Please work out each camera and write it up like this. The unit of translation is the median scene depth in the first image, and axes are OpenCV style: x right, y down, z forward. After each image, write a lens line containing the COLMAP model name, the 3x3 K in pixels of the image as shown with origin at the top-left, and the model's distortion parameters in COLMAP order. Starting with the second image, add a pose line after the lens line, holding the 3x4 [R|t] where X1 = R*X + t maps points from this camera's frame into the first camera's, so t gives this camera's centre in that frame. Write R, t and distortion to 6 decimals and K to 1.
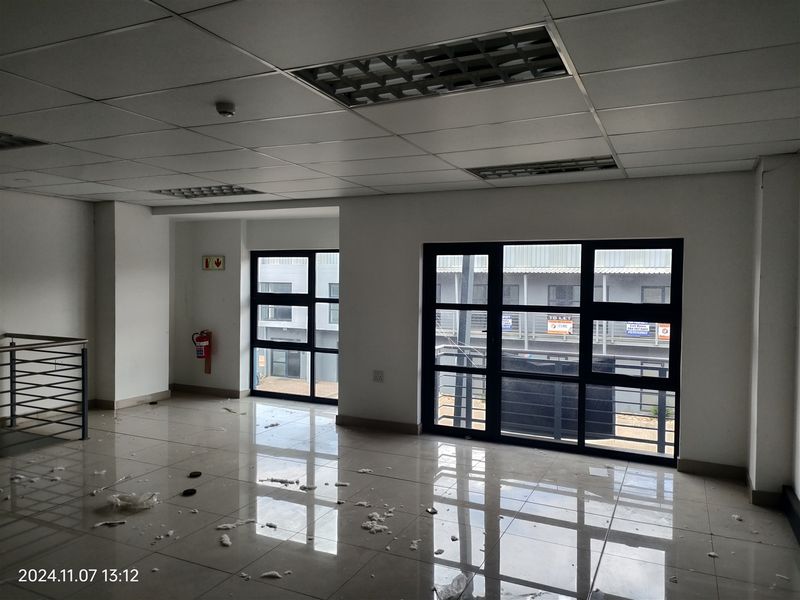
lens RADIAL K [[582.2, 0, 396.5], [0, 582.2, 302.1], [0, 0, 1]] dist [0.074684, -0.072169]
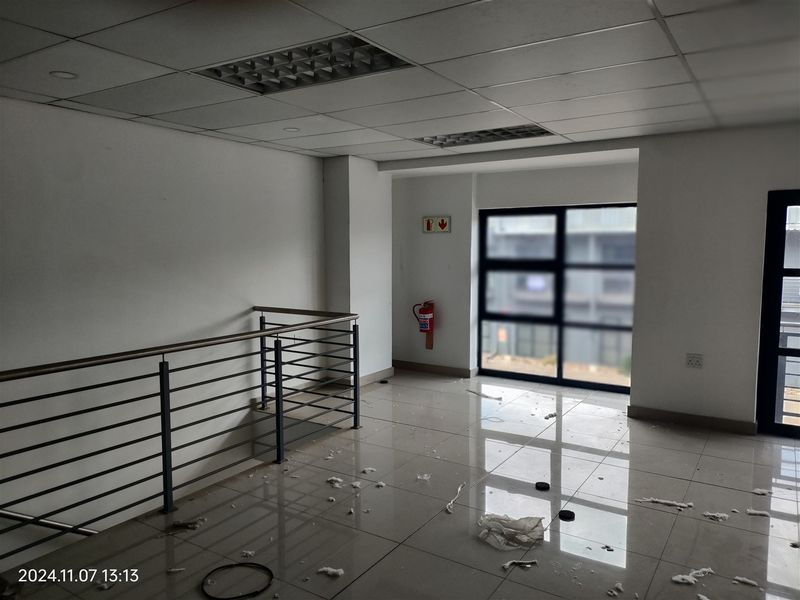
lens RADIAL K [[582.2, 0, 396.5], [0, 582.2, 302.1], [0, 0, 1]] dist [0.074684, -0.072169]
pose [[0.991709, -0.000900, -0.128499, -0.274112], [0.008973, 0.998019, 0.062265, -0.006106], [0.128189, -0.062902, 0.989753, 0.123891]]
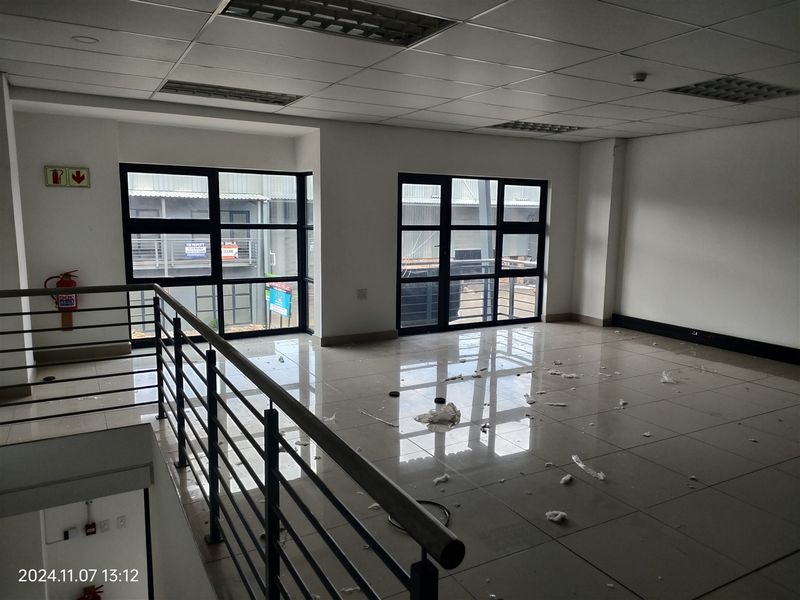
lens RADIAL K [[582.2, 0, 396.5], [0, 582.2, 302.1], [0, 0, 1]] dist [0.074684, -0.072169]
pose [[0.575372, -0.126336, 0.808076, -0.722532], [0.023795, 0.990166, 0.137862, -0.006177], [-0.817546, -0.060094, 0.572720, 0.265139]]
